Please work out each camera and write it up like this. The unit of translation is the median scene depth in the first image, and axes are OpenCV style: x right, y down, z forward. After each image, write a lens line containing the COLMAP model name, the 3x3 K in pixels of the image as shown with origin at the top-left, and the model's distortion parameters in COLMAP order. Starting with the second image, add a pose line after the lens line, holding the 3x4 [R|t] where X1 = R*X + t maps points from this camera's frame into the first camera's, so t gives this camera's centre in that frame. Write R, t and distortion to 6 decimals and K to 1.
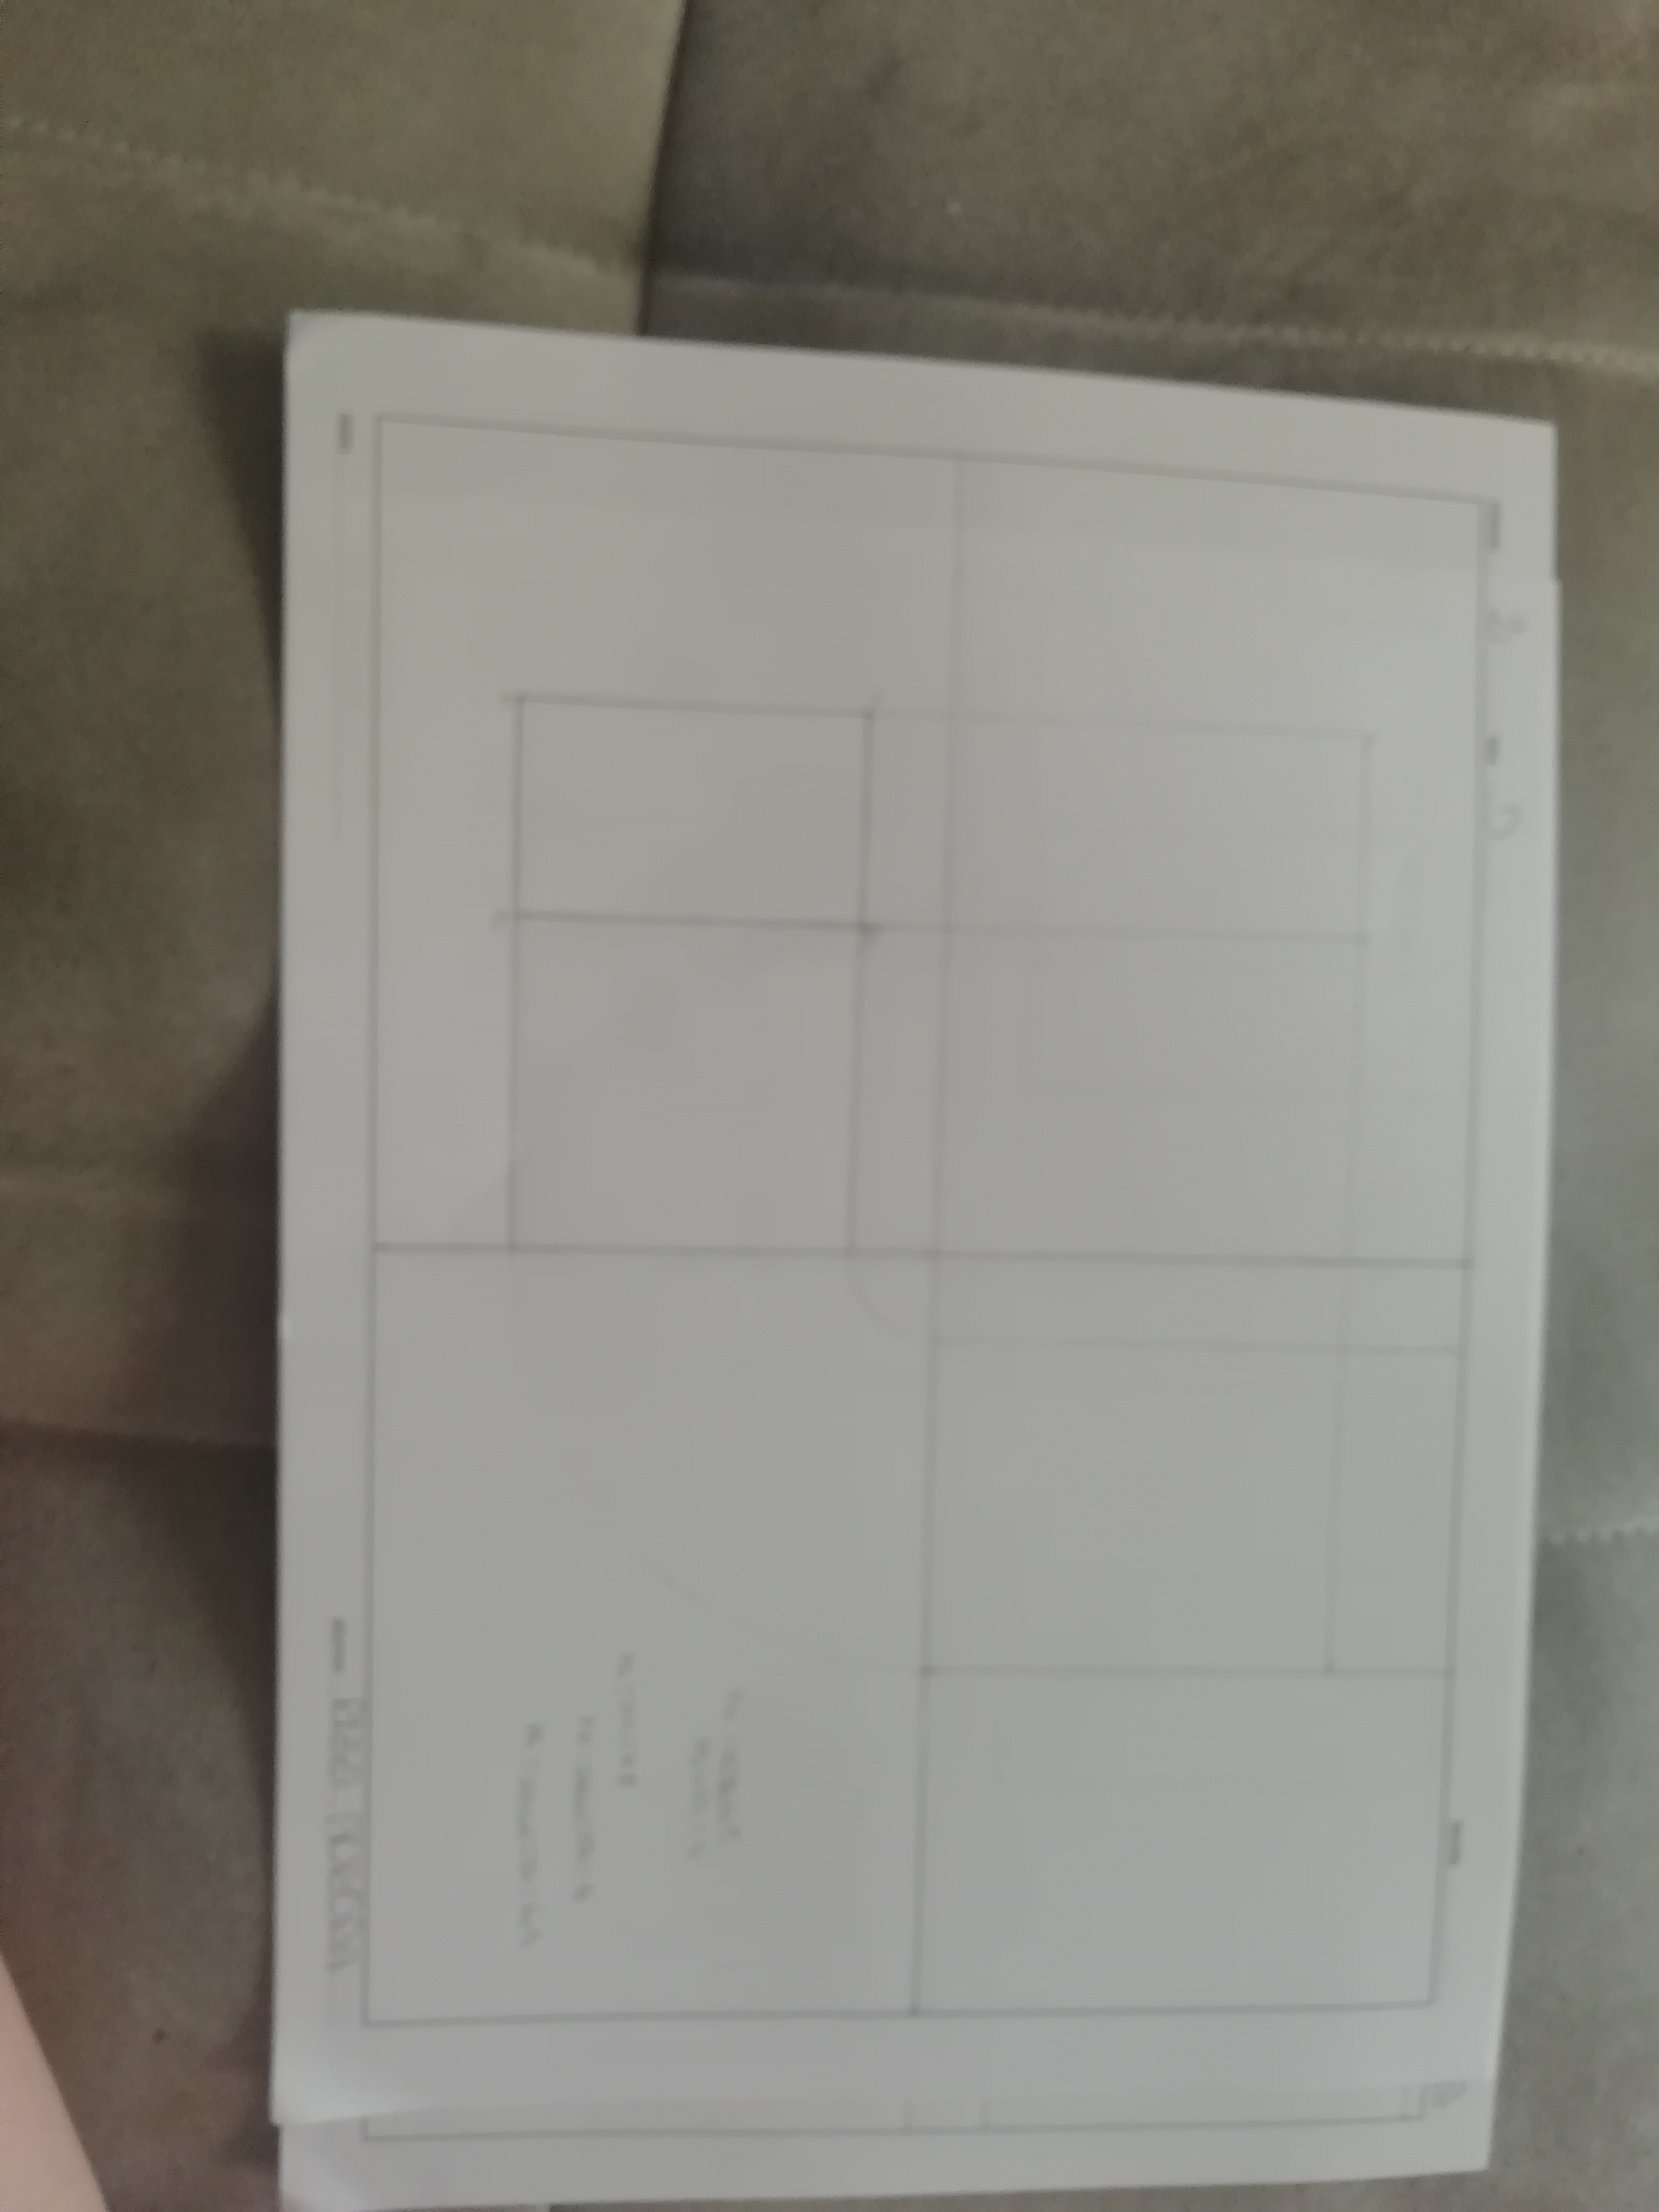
lens RADIAL K [[1940.0, 0, 807.7], [0, 1940.0, 1115.4], [0, 0, 1]] dist [-0.035974, -0.013103]
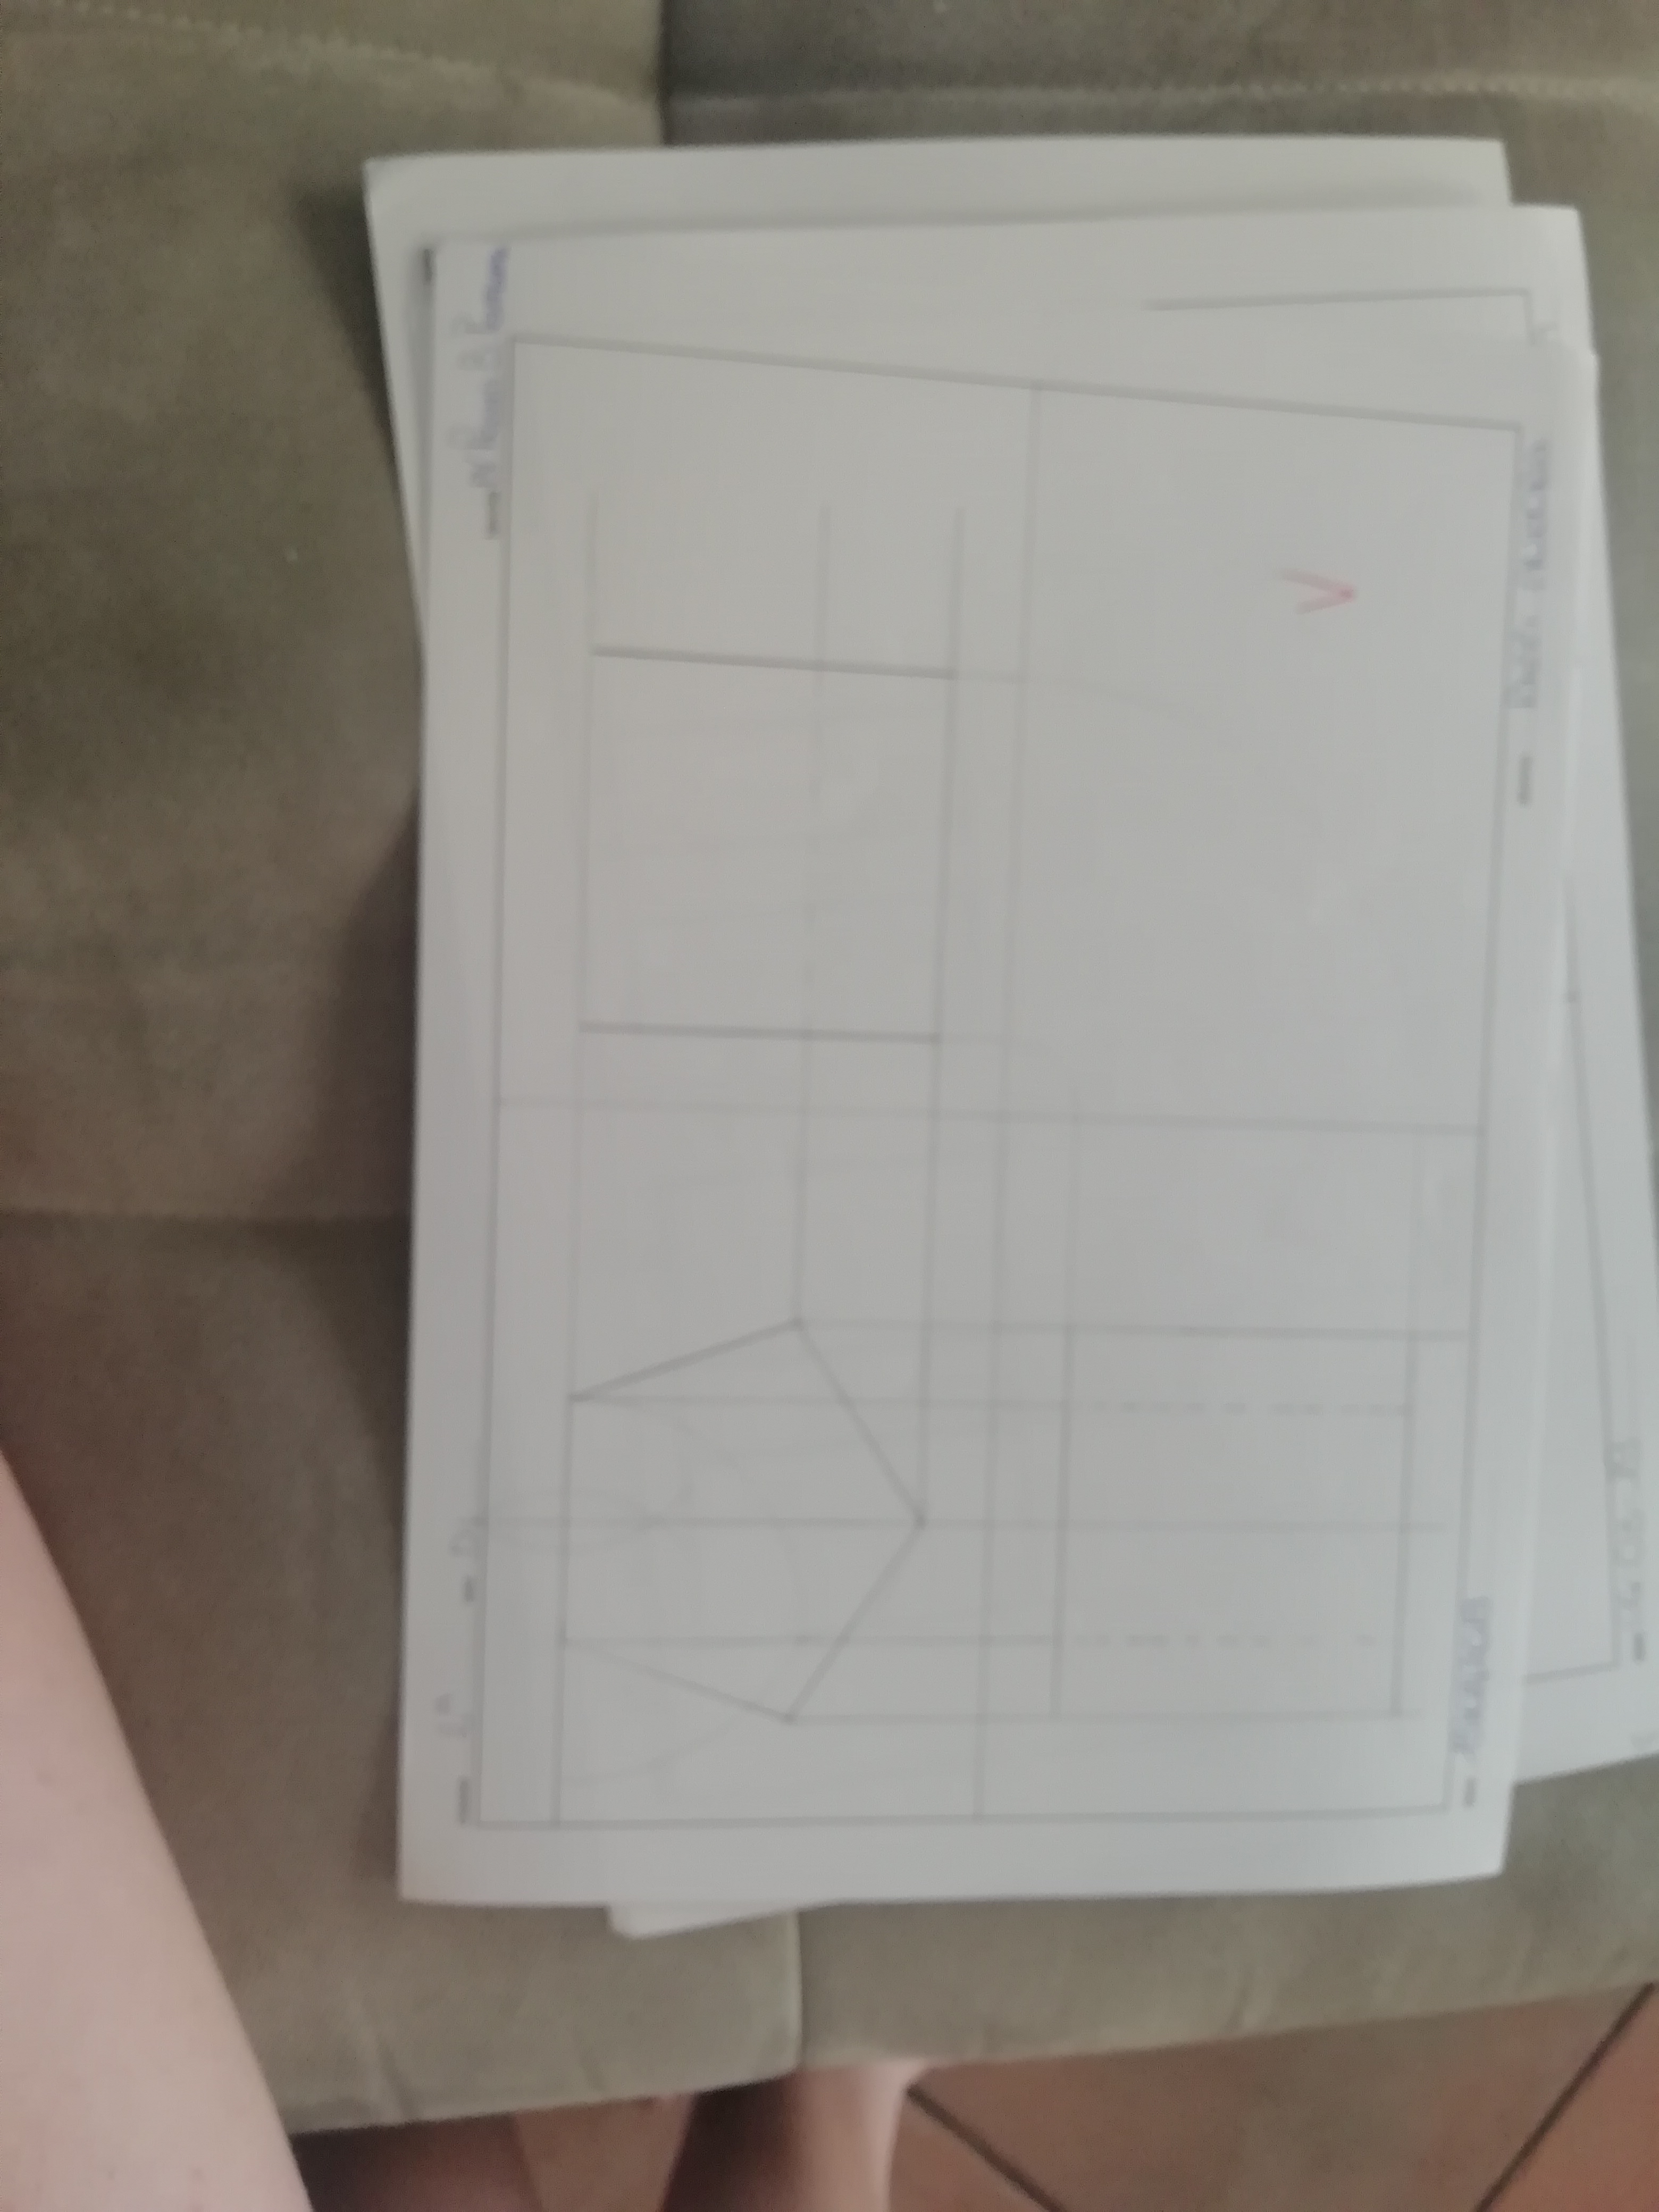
lens RADIAL K [[1907.4, 0, 830.5], [0, 1907.4, 1114.9], [0, 0, 1]] dist [-0.047639, 0.003125]
pose [[0.991632, -0.126489, 0.025821, -0.092573], [0.126078, 0.991875, 0.016967, 0.126147], [-0.027758, -0.013570, 0.999523, -0.071747]]
